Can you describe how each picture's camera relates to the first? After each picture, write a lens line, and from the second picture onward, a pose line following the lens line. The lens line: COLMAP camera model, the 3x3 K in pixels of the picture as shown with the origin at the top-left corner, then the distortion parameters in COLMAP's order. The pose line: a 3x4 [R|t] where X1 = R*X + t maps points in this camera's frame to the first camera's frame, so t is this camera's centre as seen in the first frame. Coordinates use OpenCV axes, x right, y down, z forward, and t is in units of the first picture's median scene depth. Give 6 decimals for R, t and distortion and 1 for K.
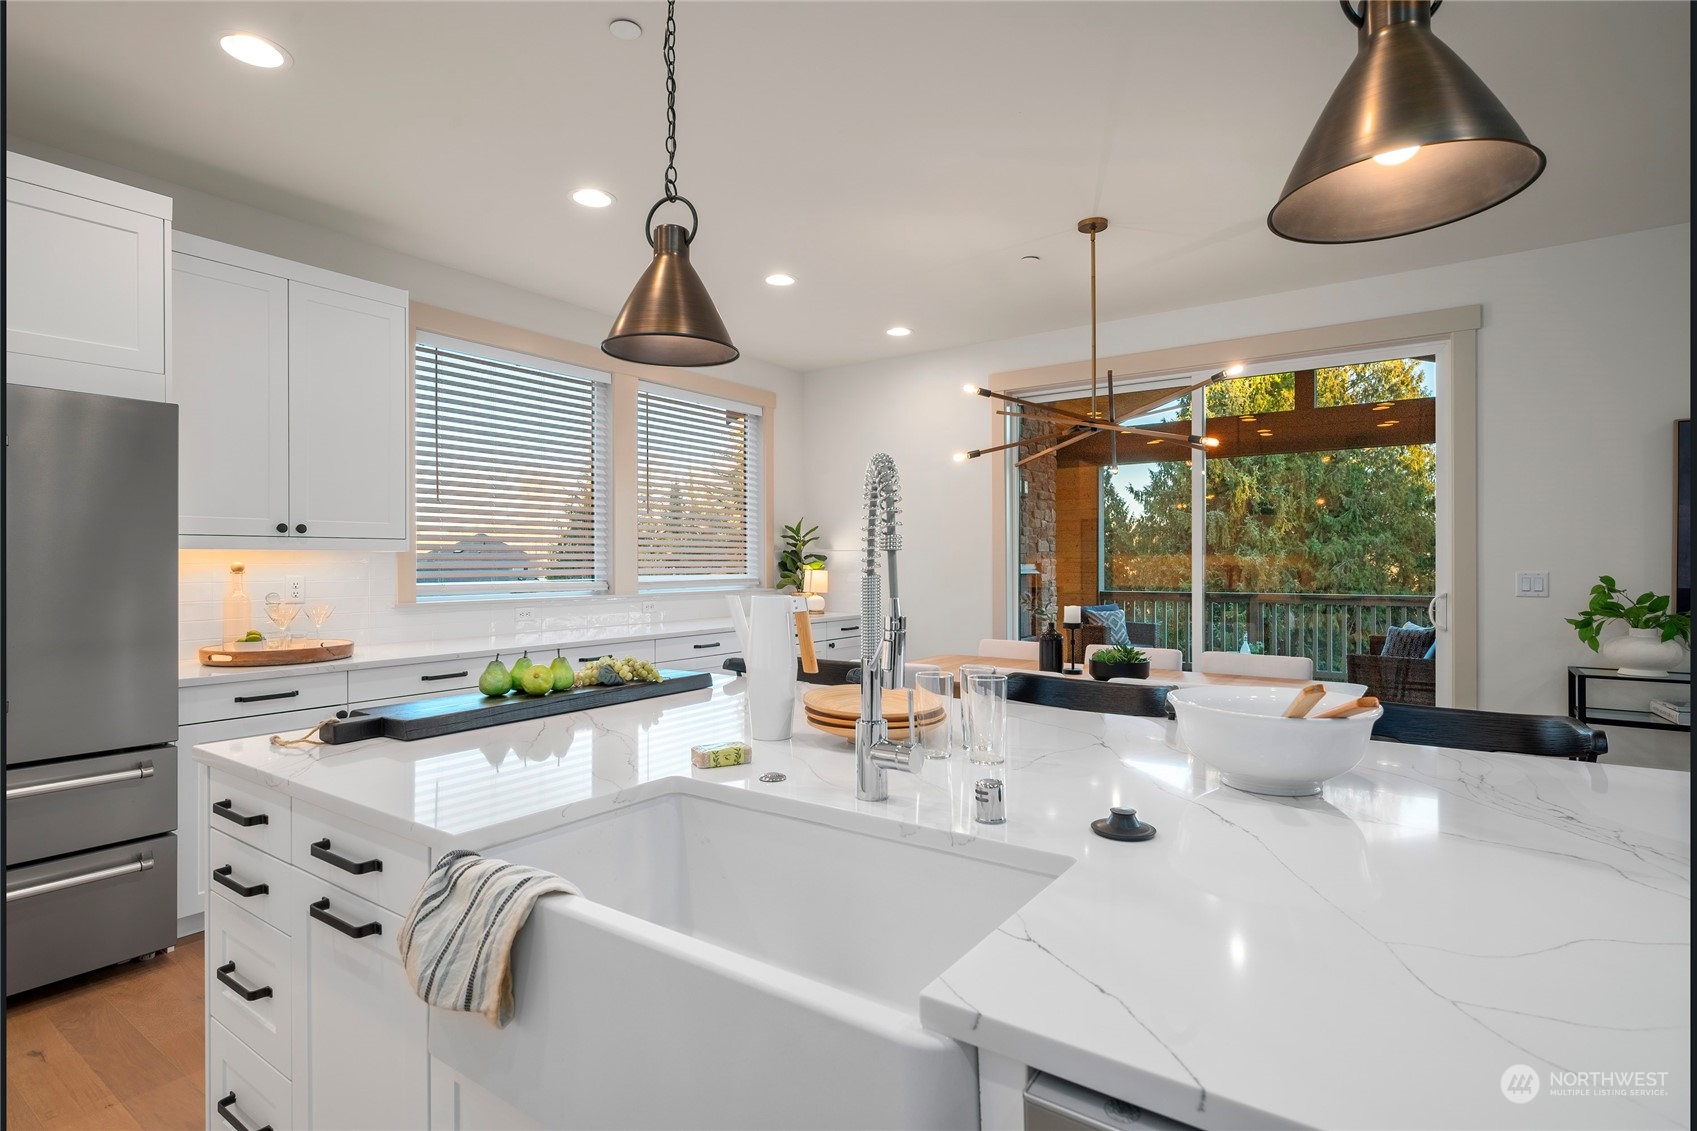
lens RADIAL K [[832.4, 0, 863.7], [0, 832.4, 564.3], [0, 0, 1]] dist [-0.002467, 0.000174]
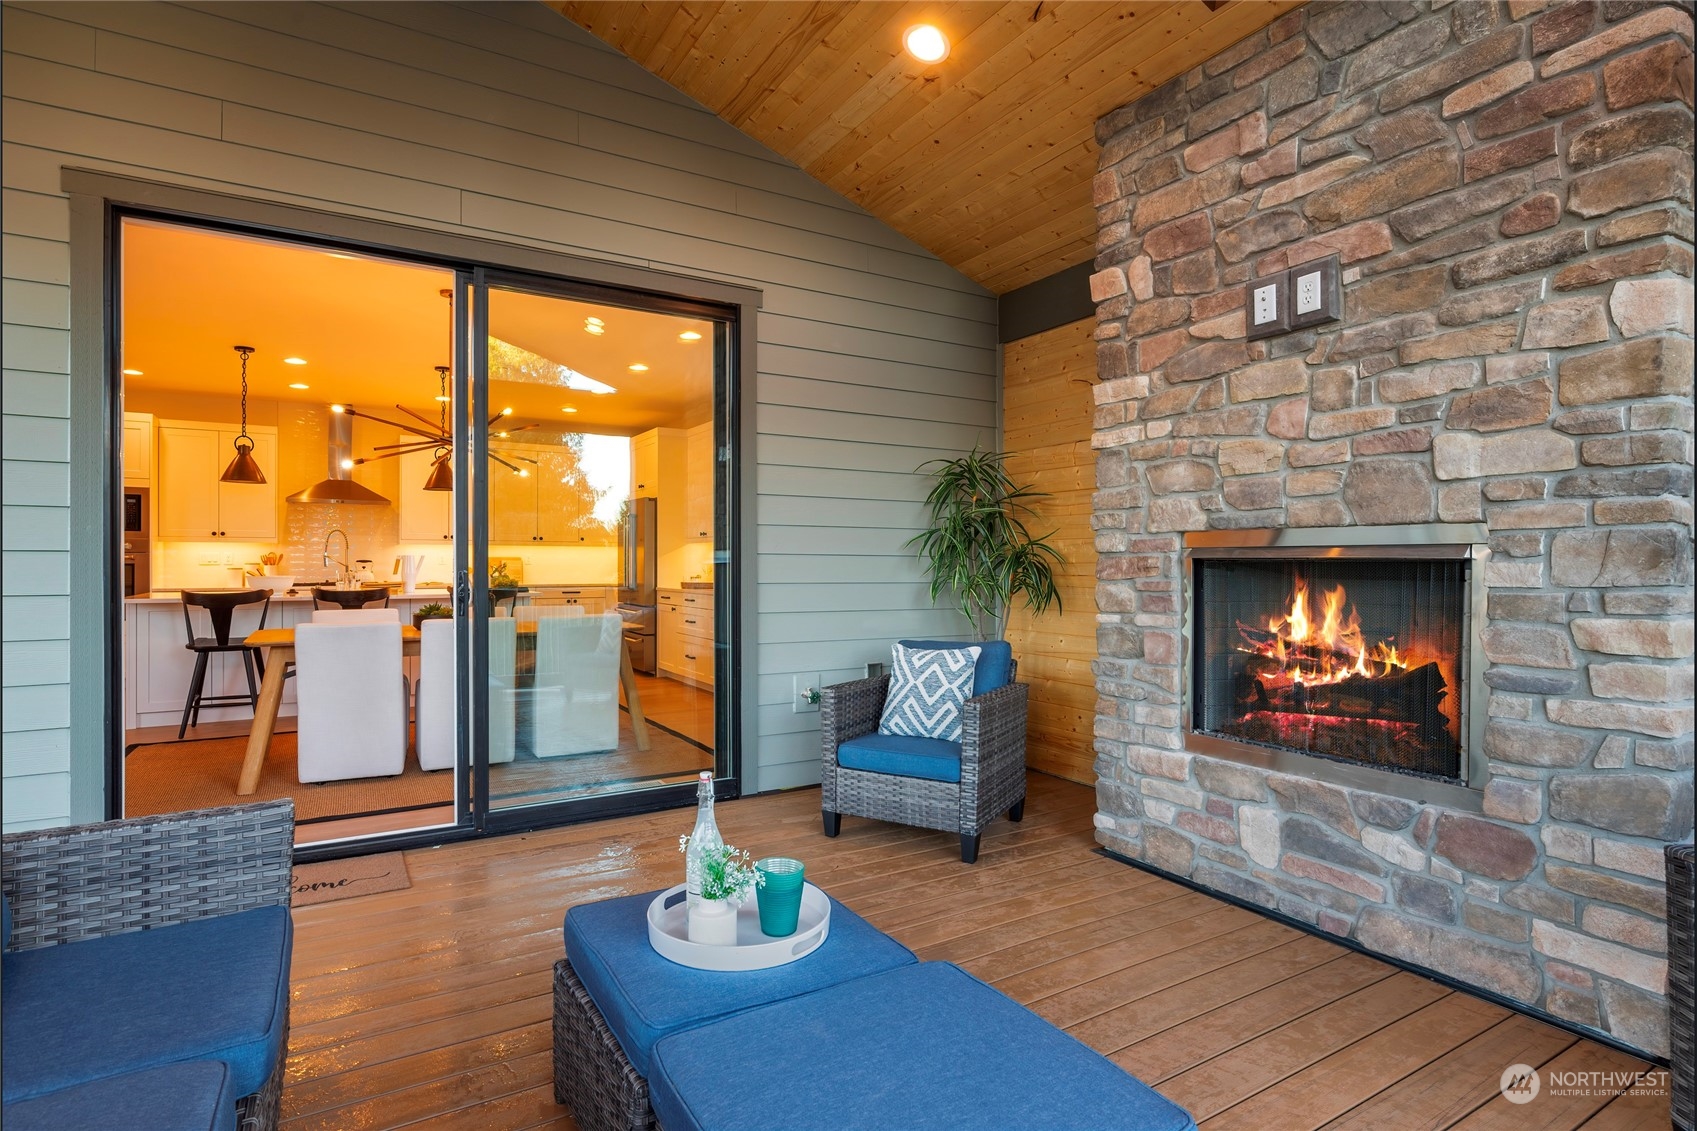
lens RADIAL K [[876.5, 0, 859.8], [0, 876.5, 566.3], [0, 0, 1]] dist [-0.005105, 0.000733]
pose [[-0.414694, 0.005535, -0.909944, 0.075333], [-0.003759, 0.999963, 0.007796, 0.001616], [0.909953, 0.006653, -0.414658, 0.127745]]
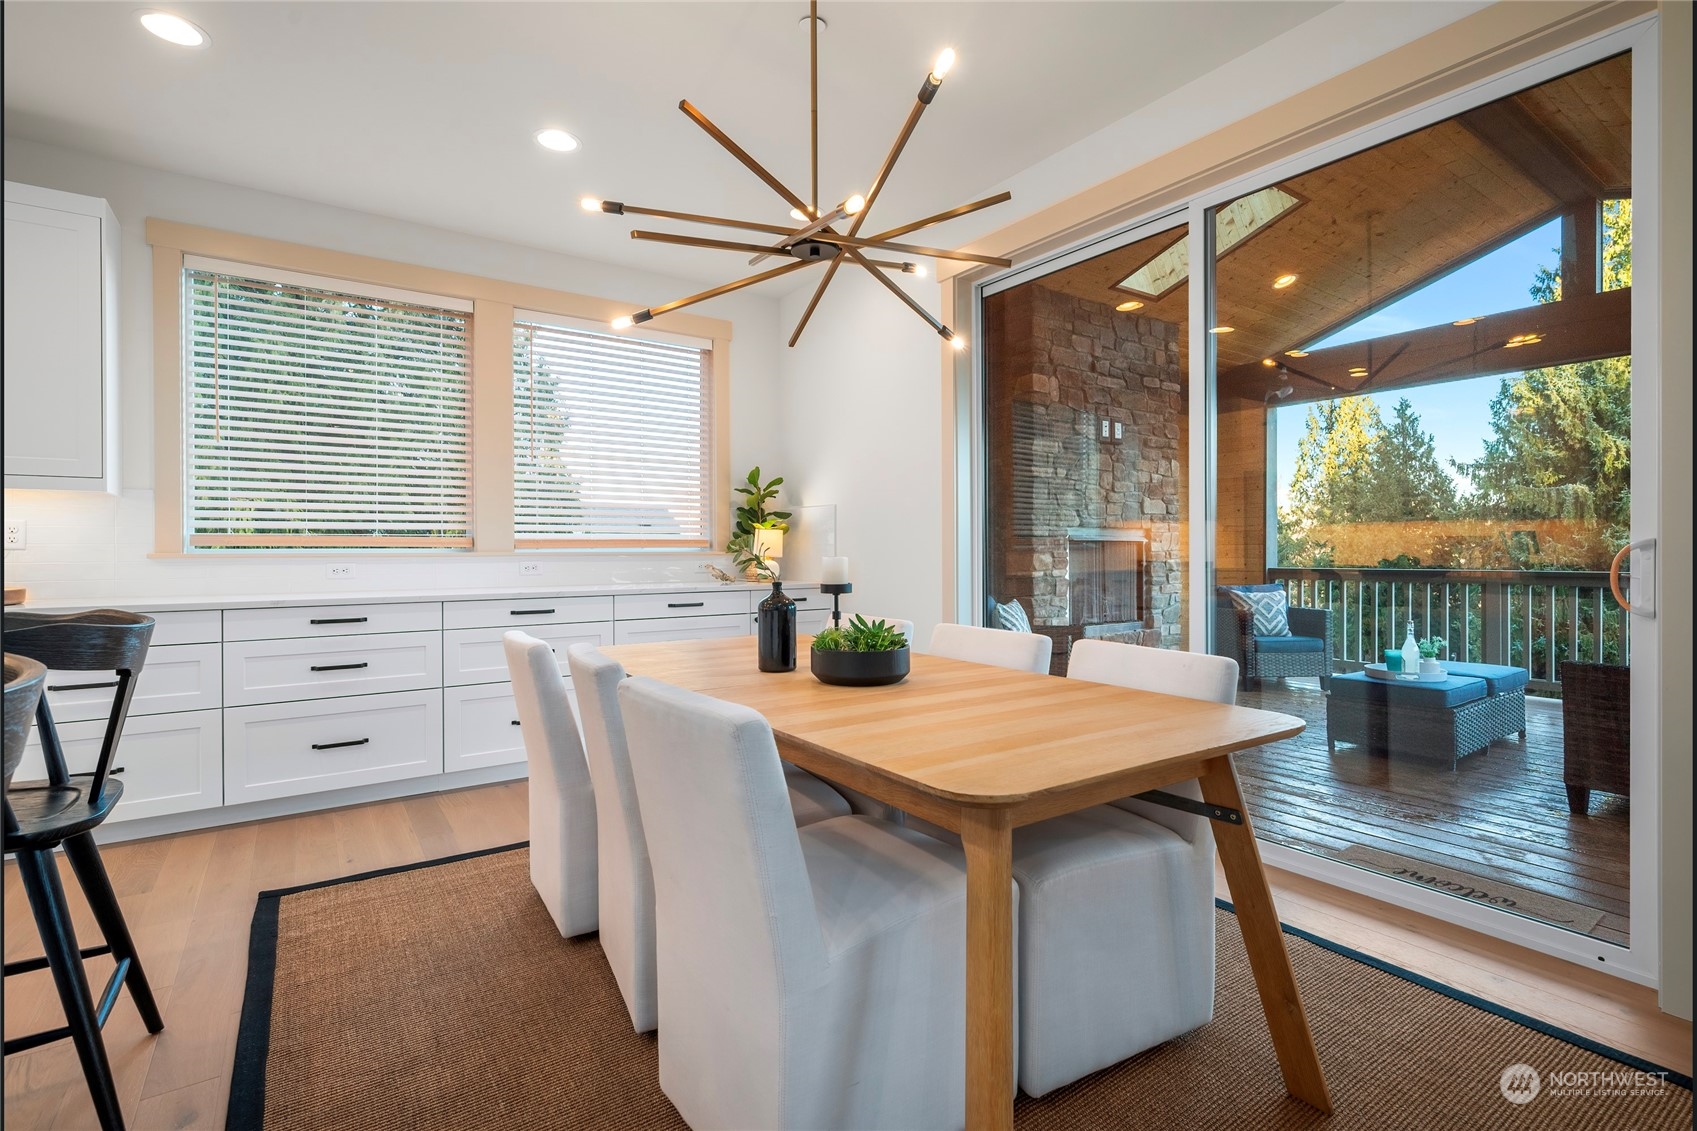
lens RADIAL K [[791.8, 0, 845.8], [0, 791.8, 553.7], [0, 0, 1]] dist [-0.002292, -0.001889]
pose [[0.936090, 0.001933, -0.351756, 0.028336], [-0.001130, 0.999996, 0.002489, 0.002858], [0.351759, -0.001932, 0.936088, 0.027527]]
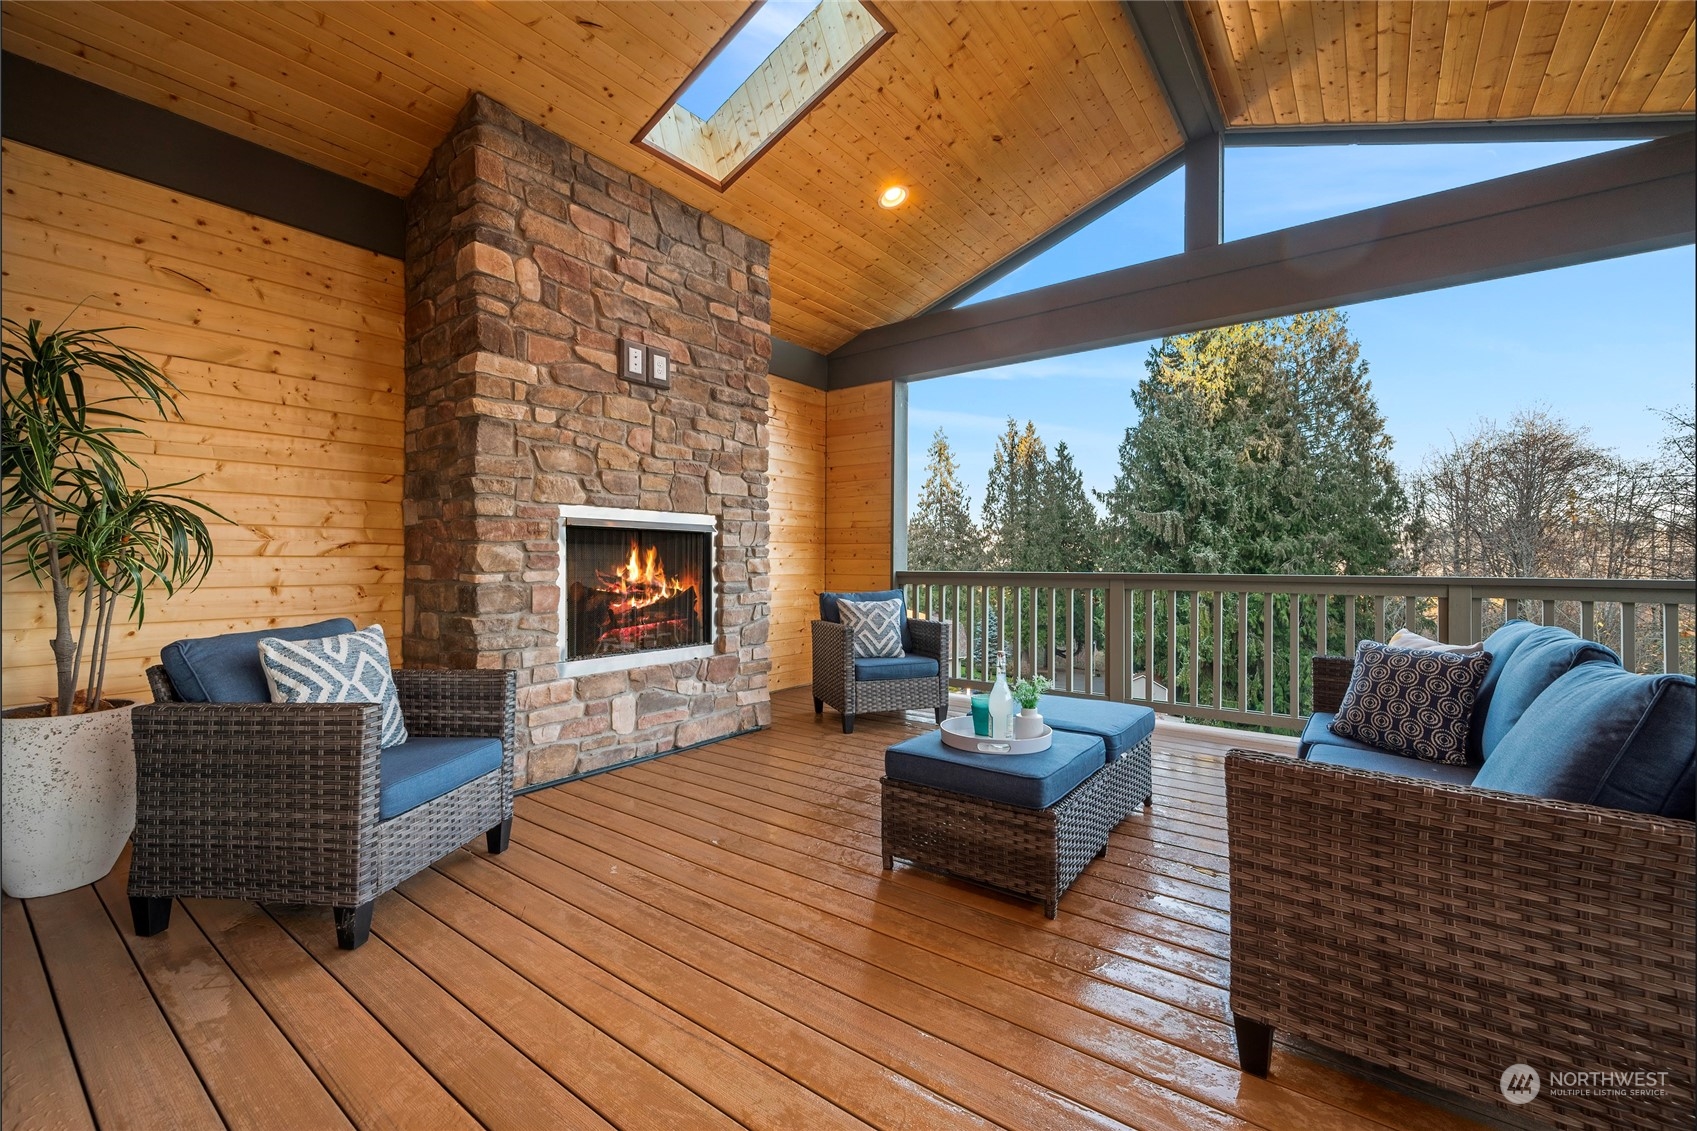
lens RADIAL K [[712.7, 0, 852.0], [0, 712.7, 562.7], [0, 0, 1]] dist [-0.000266, -0.000429]
pose [[0.999437, 0.006566, -0.032905, 0.043483], [-0.006513, 0.999977, 0.001701, 0.004058], [0.032916, -0.001486, 0.999457, 0.071120]]
